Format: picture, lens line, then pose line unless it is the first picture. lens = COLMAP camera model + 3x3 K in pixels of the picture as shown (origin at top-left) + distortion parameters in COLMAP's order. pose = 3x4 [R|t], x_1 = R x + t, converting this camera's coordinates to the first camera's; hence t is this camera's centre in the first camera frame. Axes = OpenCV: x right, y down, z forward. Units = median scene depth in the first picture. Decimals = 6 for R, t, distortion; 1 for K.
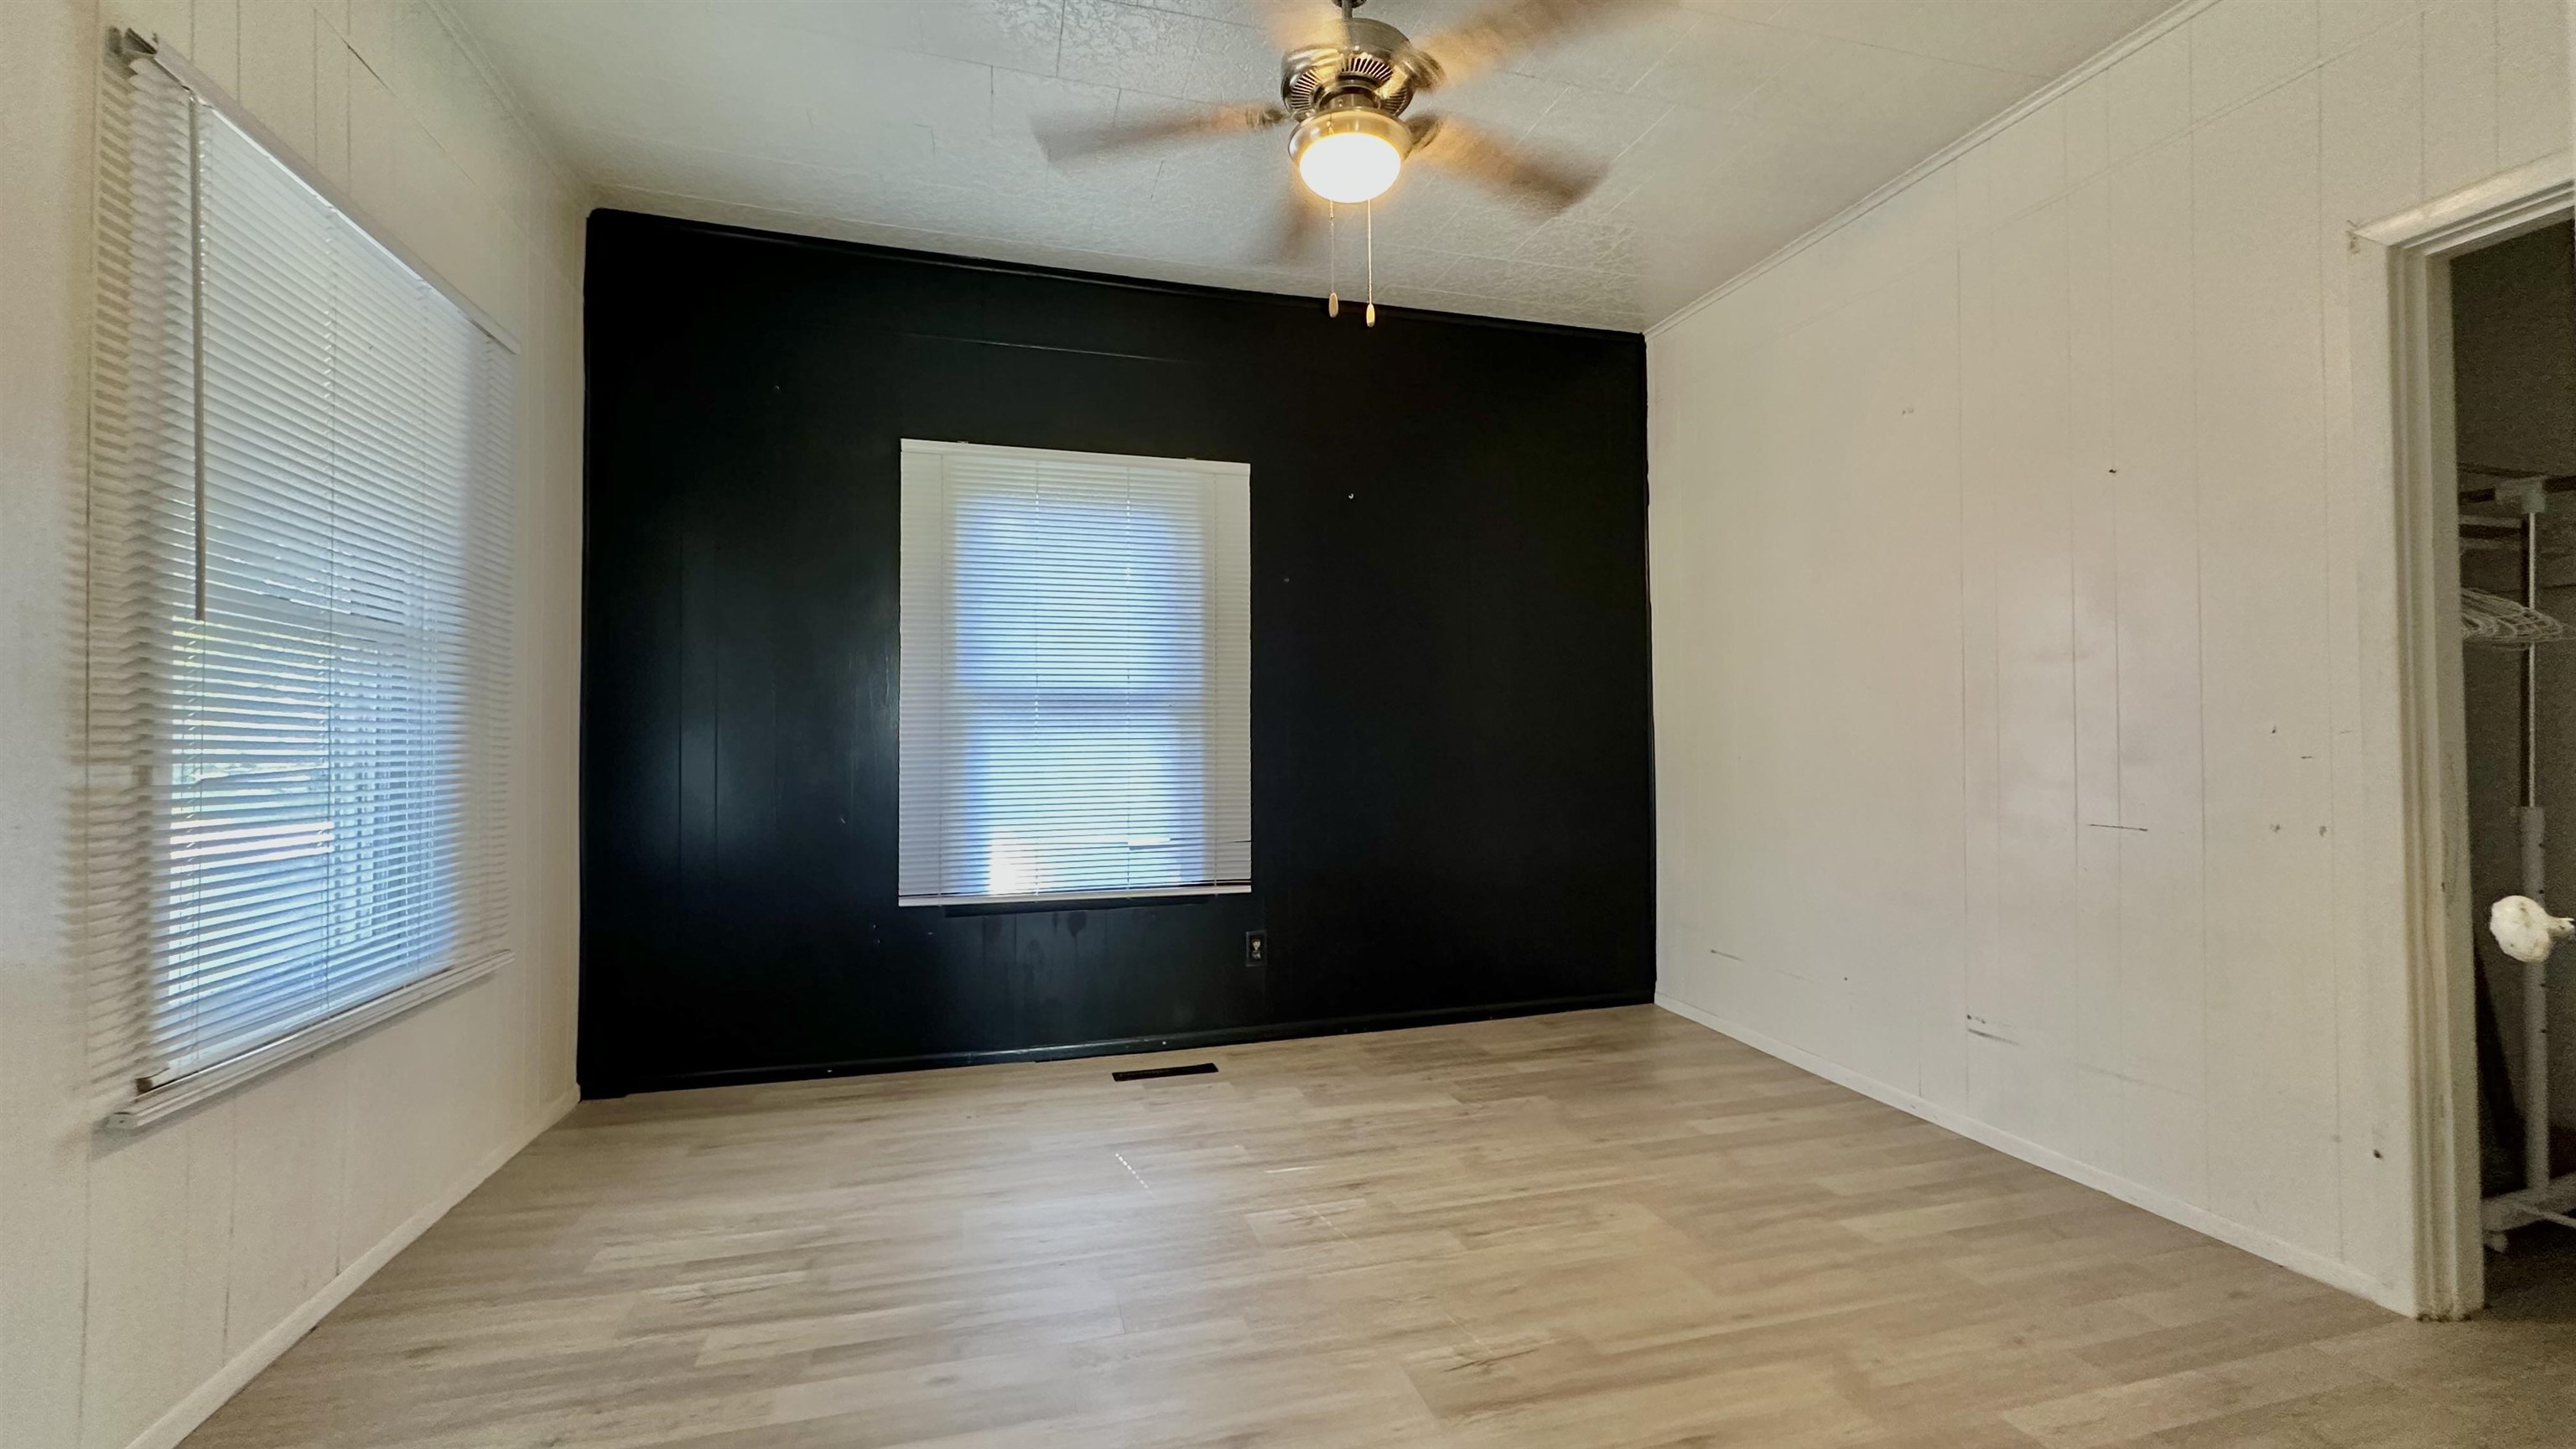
lens RADIAL K [[1024.4, 0, 1286.1], [0, 1024.4, 721.8], [0, 0, 1]] dist [0.000136, -0.000027]
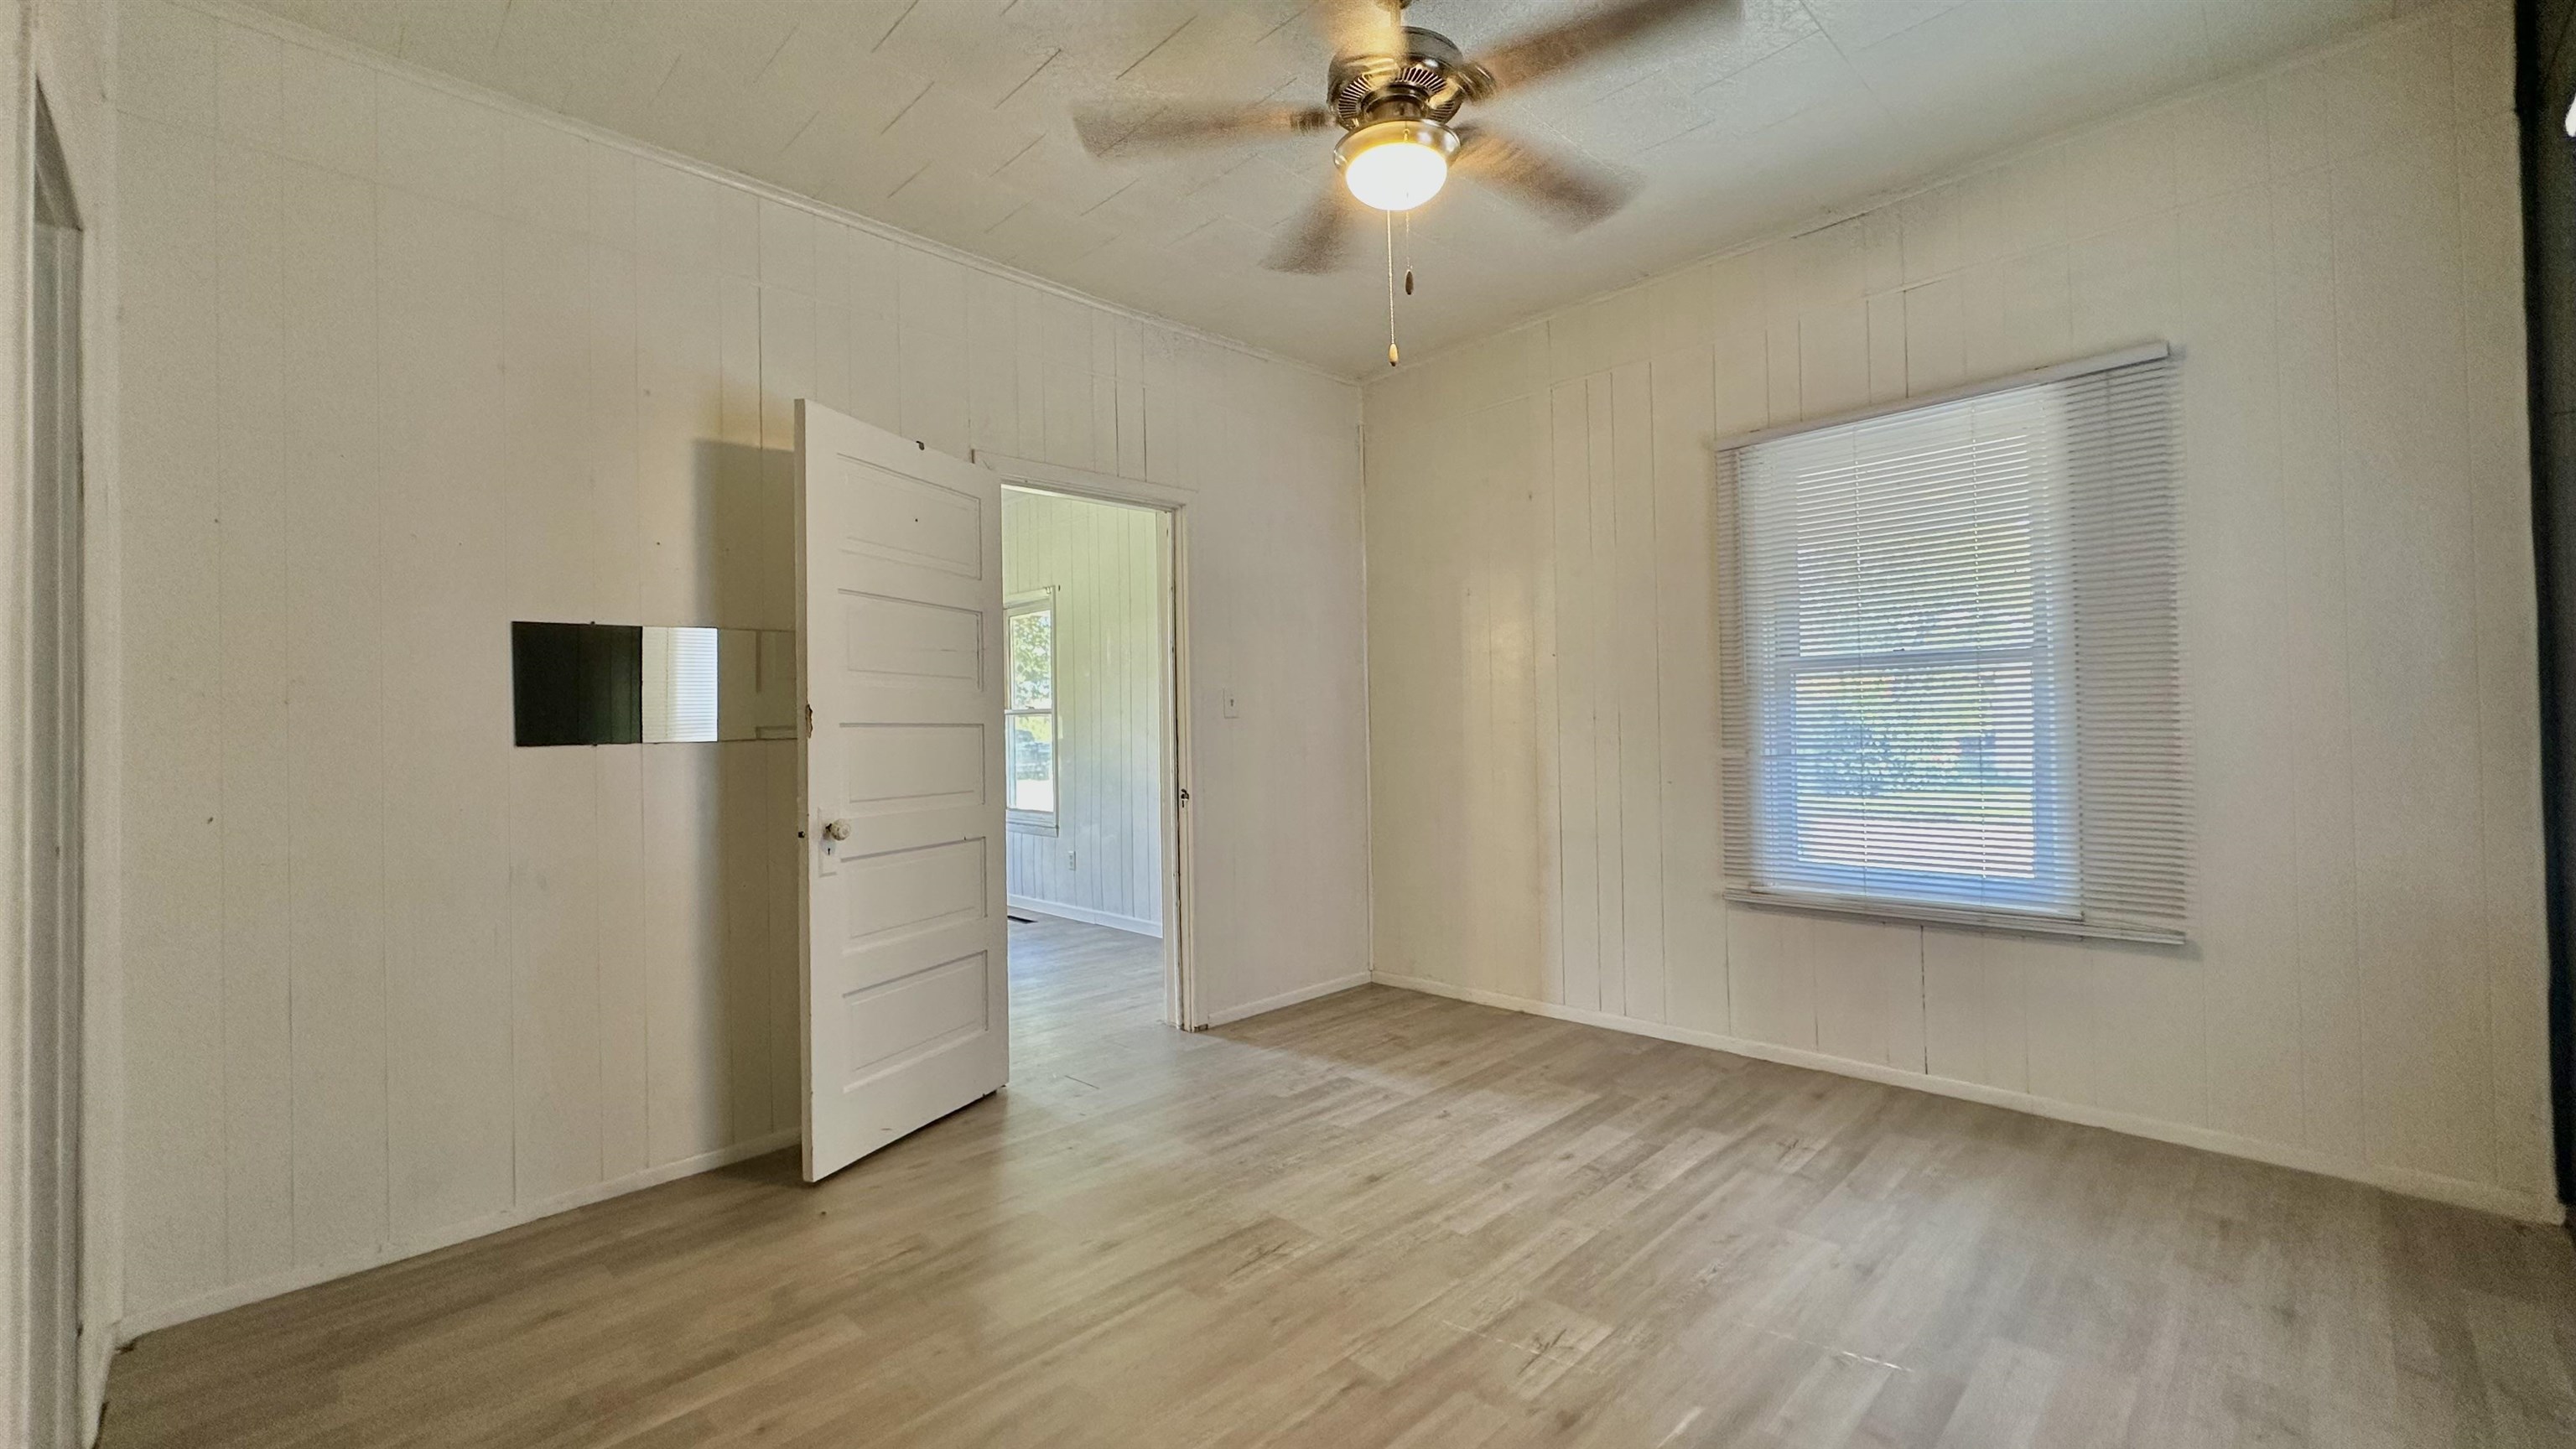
lens RADIAL K [[1024.4, 0, 1286.1], [0, 1024.4, 721.8], [0, 0, 1]] dist [0.000136, -0.000027]
pose [[-0.874722, 0.013290, -0.484443, 0.658024], [0.032341, 0.998996, -0.030989, 0.013803], [0.483545, -0.042774, -0.874274, 1.828873]]
